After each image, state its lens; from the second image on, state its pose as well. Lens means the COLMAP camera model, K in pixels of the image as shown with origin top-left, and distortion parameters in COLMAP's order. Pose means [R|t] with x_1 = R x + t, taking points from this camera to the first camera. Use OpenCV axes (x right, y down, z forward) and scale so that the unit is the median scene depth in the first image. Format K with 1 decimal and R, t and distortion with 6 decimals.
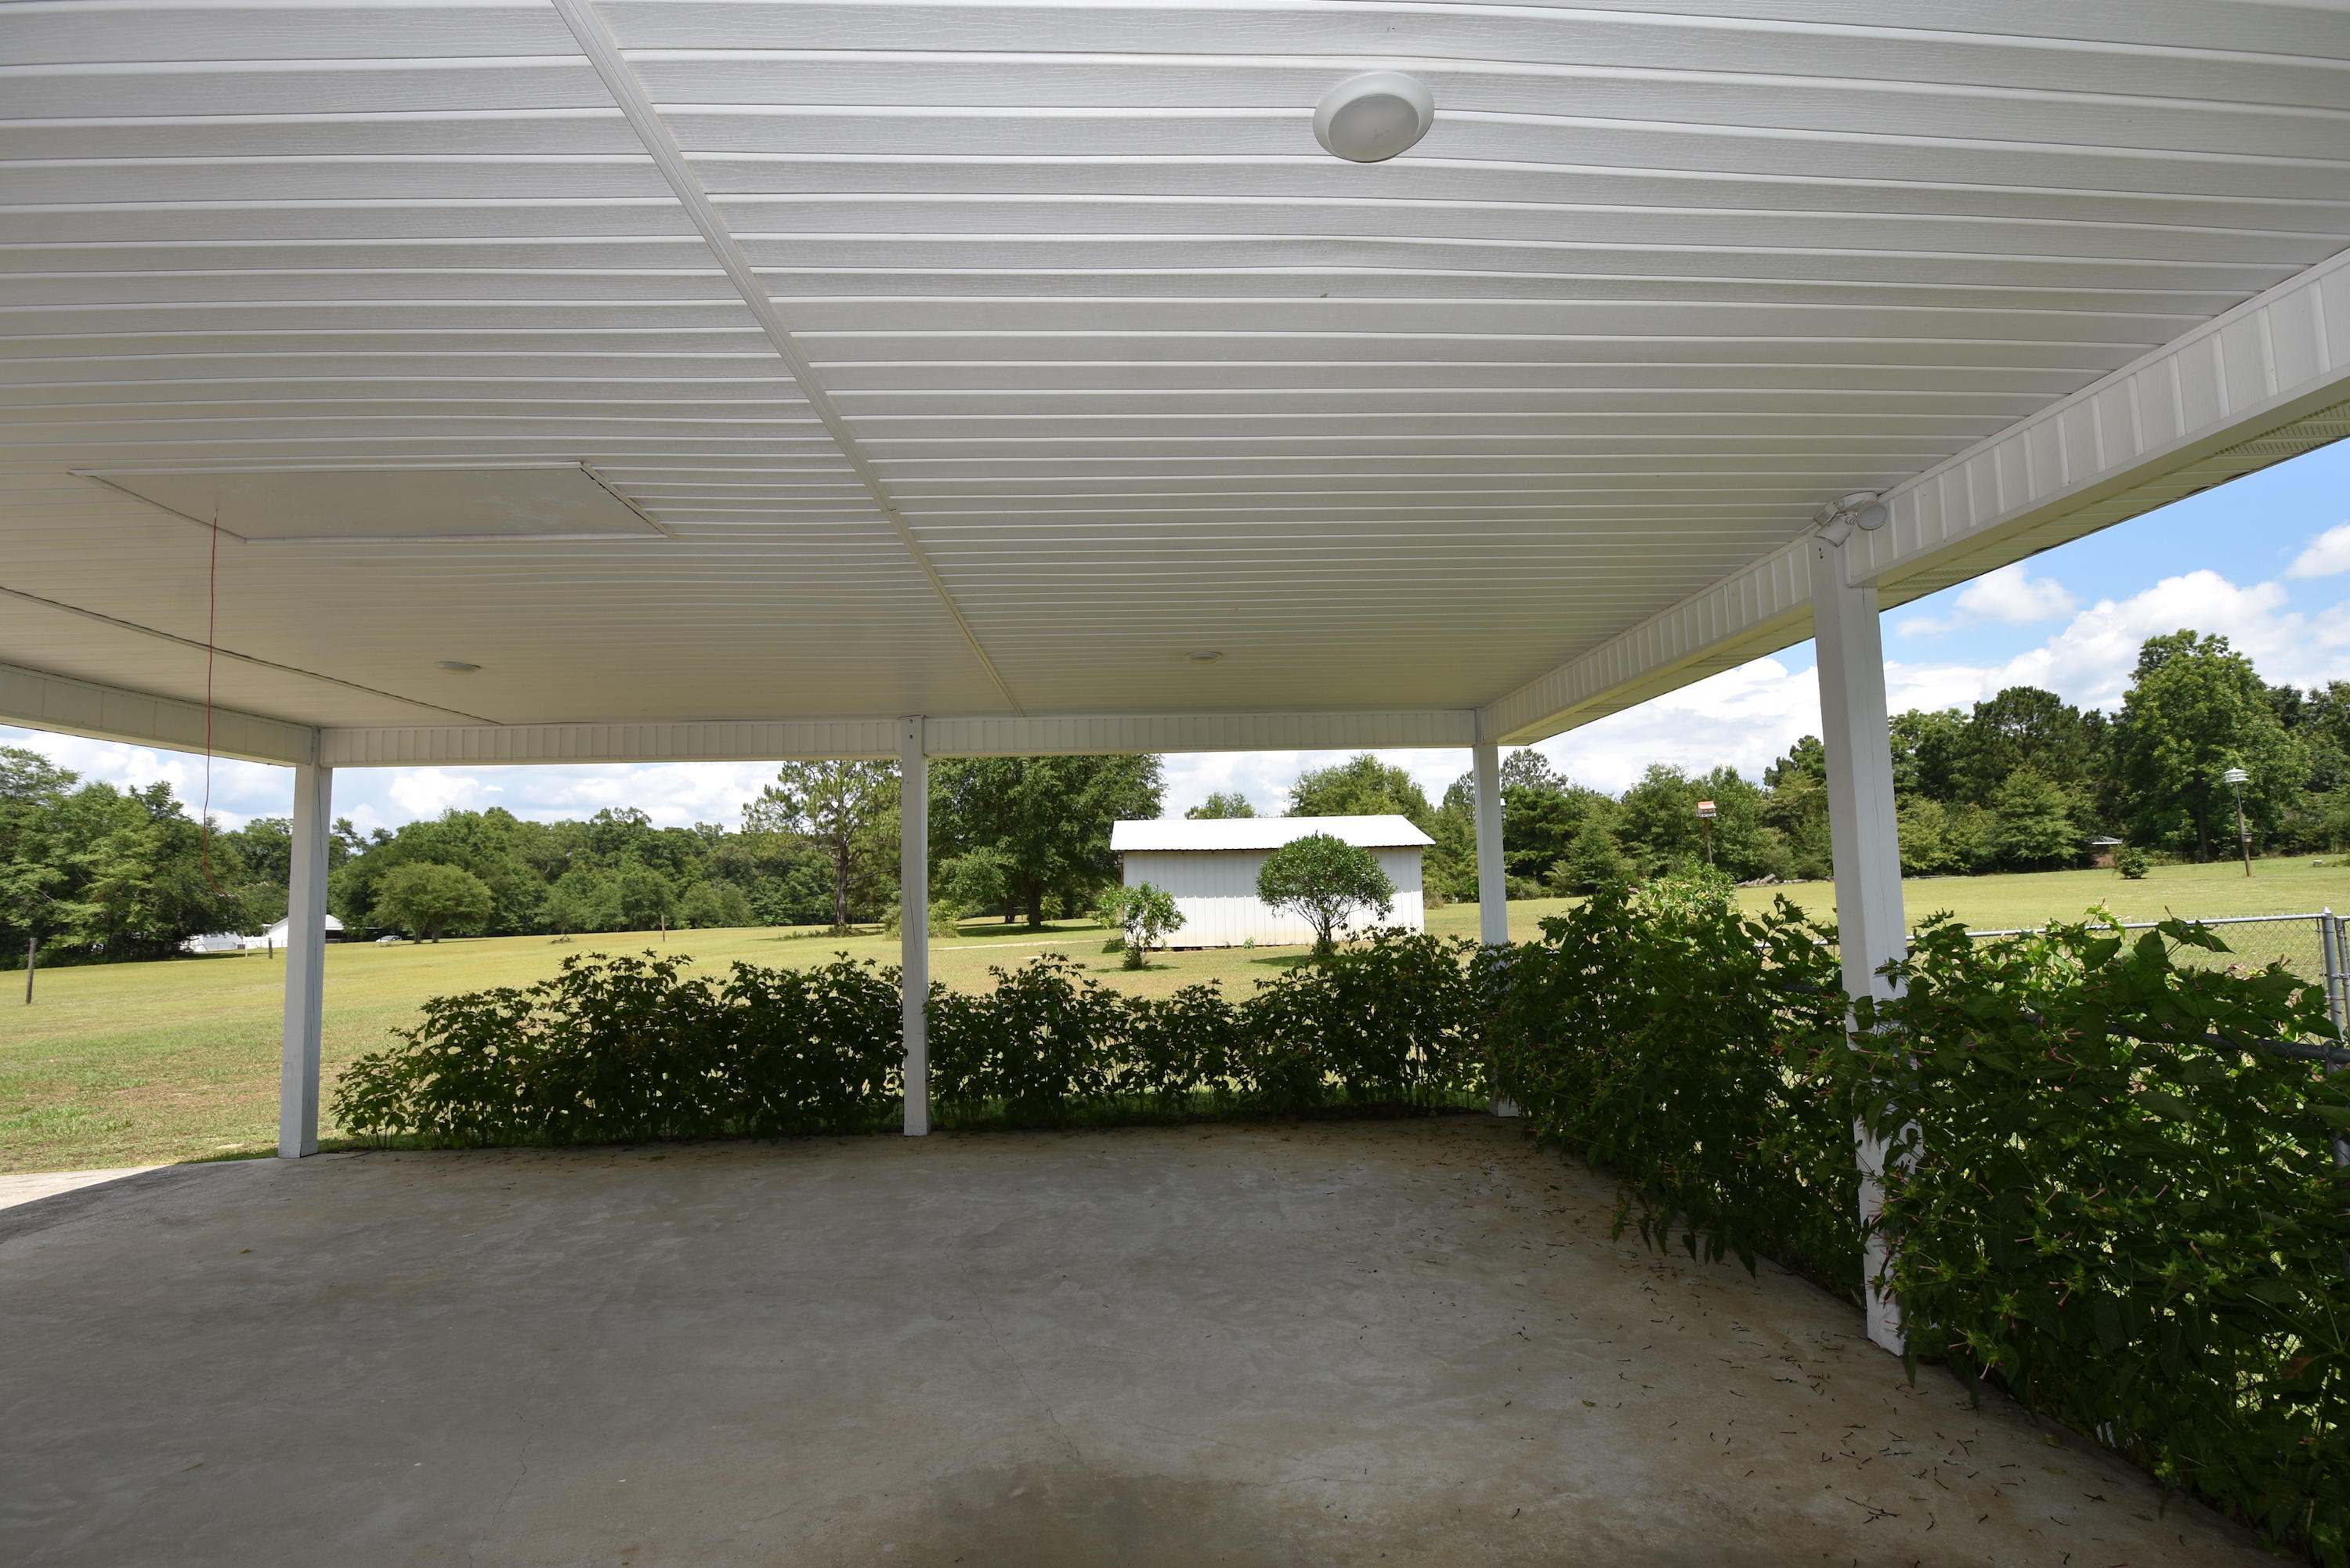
lens RADIAL K [[1038.1, 0, 1179.2], [0, 1038.1, 792.4], [0, 0, 1]] dist [0.002035, -0.001510]
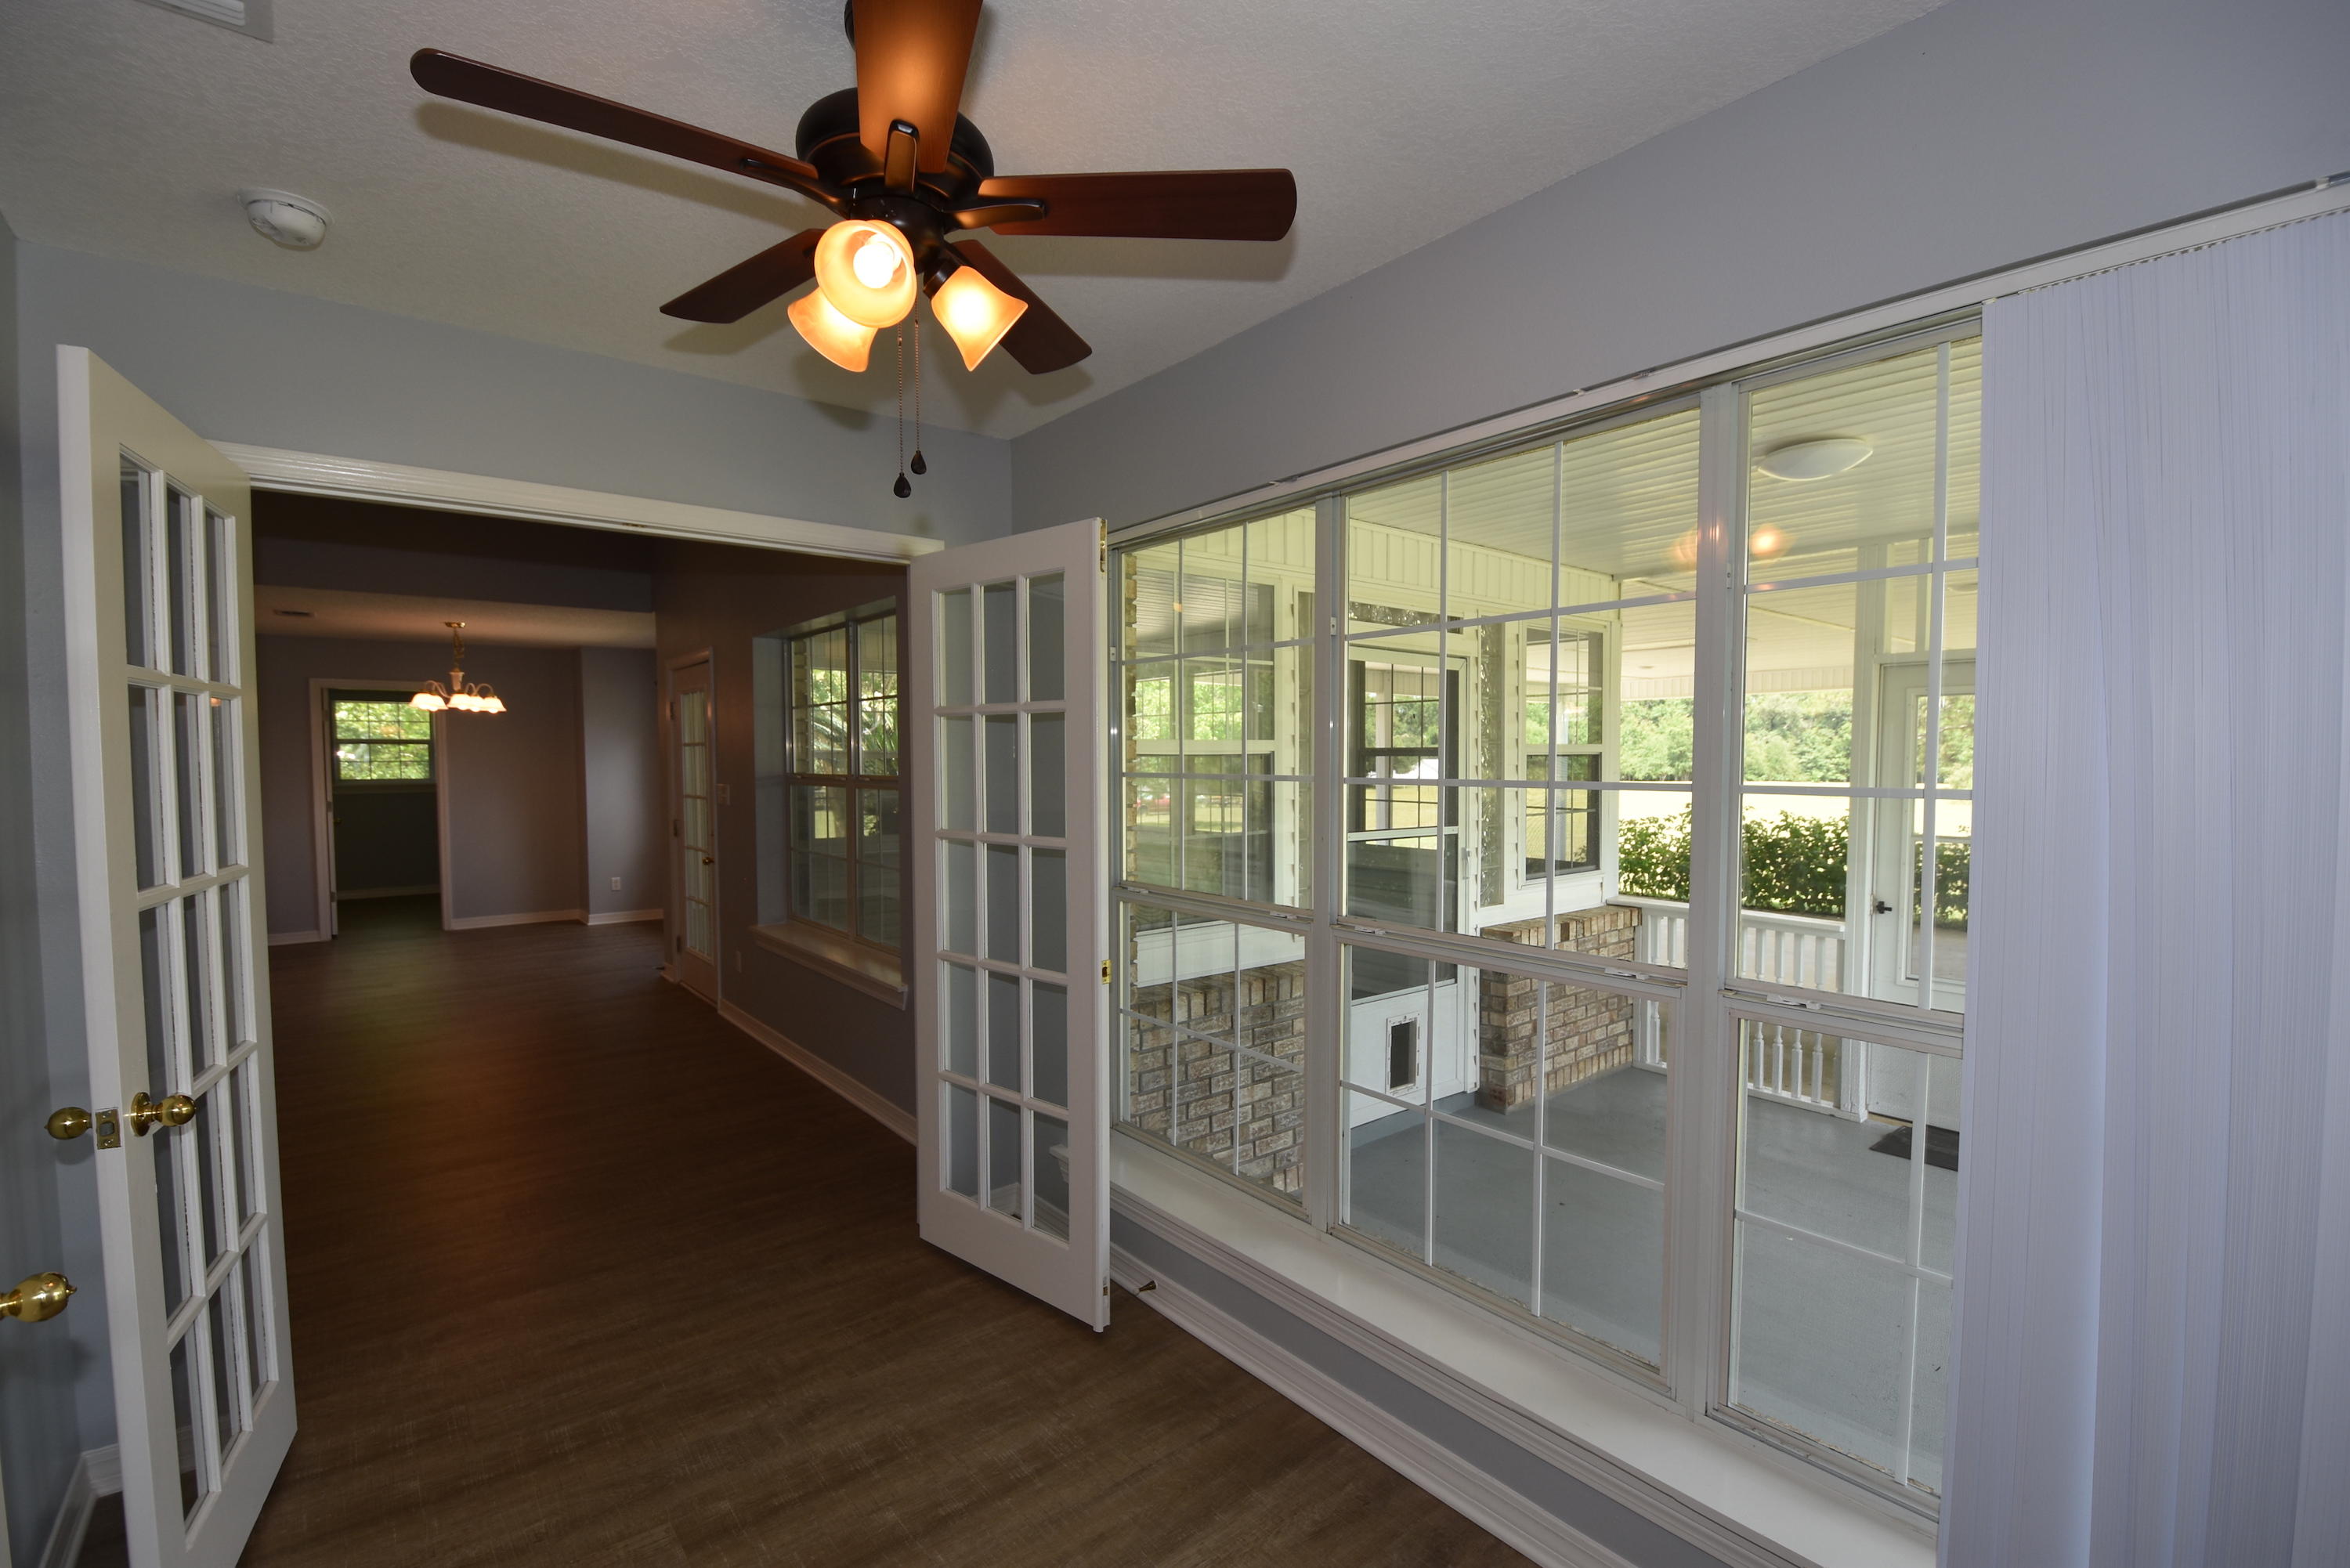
lens RADIAL K [[1038.1, 0, 1173.8], [0, 1038.1, 796.1], [0, 0, 1]] dist [0.002035, -0.001510]
pose [[0.597297, 0.055943, -0.800066, 0.338767], [0.062386, 0.991301, 0.115889, -0.120611], [0.799590, -0.119133, 0.588611, -0.791265]]
